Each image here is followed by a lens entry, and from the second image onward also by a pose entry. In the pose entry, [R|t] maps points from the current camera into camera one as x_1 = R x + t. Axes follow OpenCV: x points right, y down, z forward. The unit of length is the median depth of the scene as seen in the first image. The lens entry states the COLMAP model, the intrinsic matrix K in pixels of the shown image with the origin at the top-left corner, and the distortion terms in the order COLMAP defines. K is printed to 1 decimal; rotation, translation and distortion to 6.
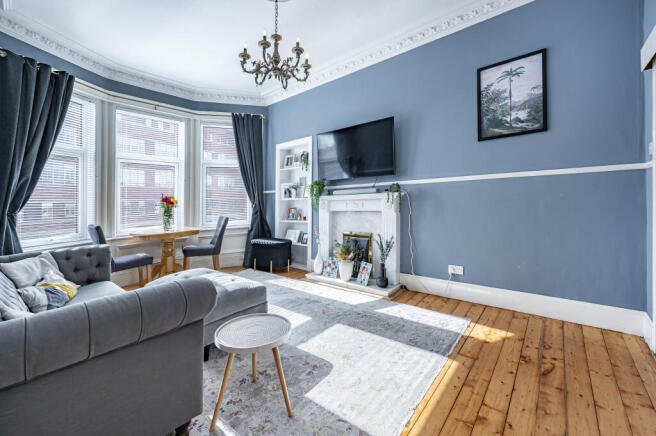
lens RADIAL K [[266.3, 0, 325.4], [0, 266.3, 200.1], [0, 0, 1]] dist [-0.000193, -0.000072]
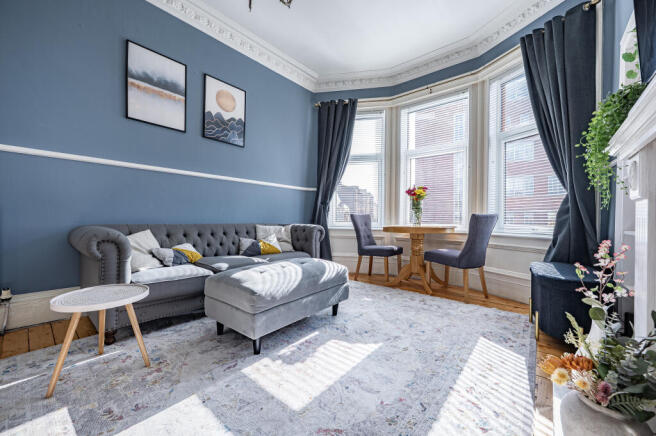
lens RADIAL K [[267.1, 0, 325.3], [0, 267.1, 206.0], [0, 0, 1]] dist [0.017263, 0.000011]
pose [[0.009367, -0.007520, -0.999928, 0.239670], [-0.002030, 0.999970, -0.007539, 0.044155], [0.999954, 0.002100, 0.009352, 0.569333]]
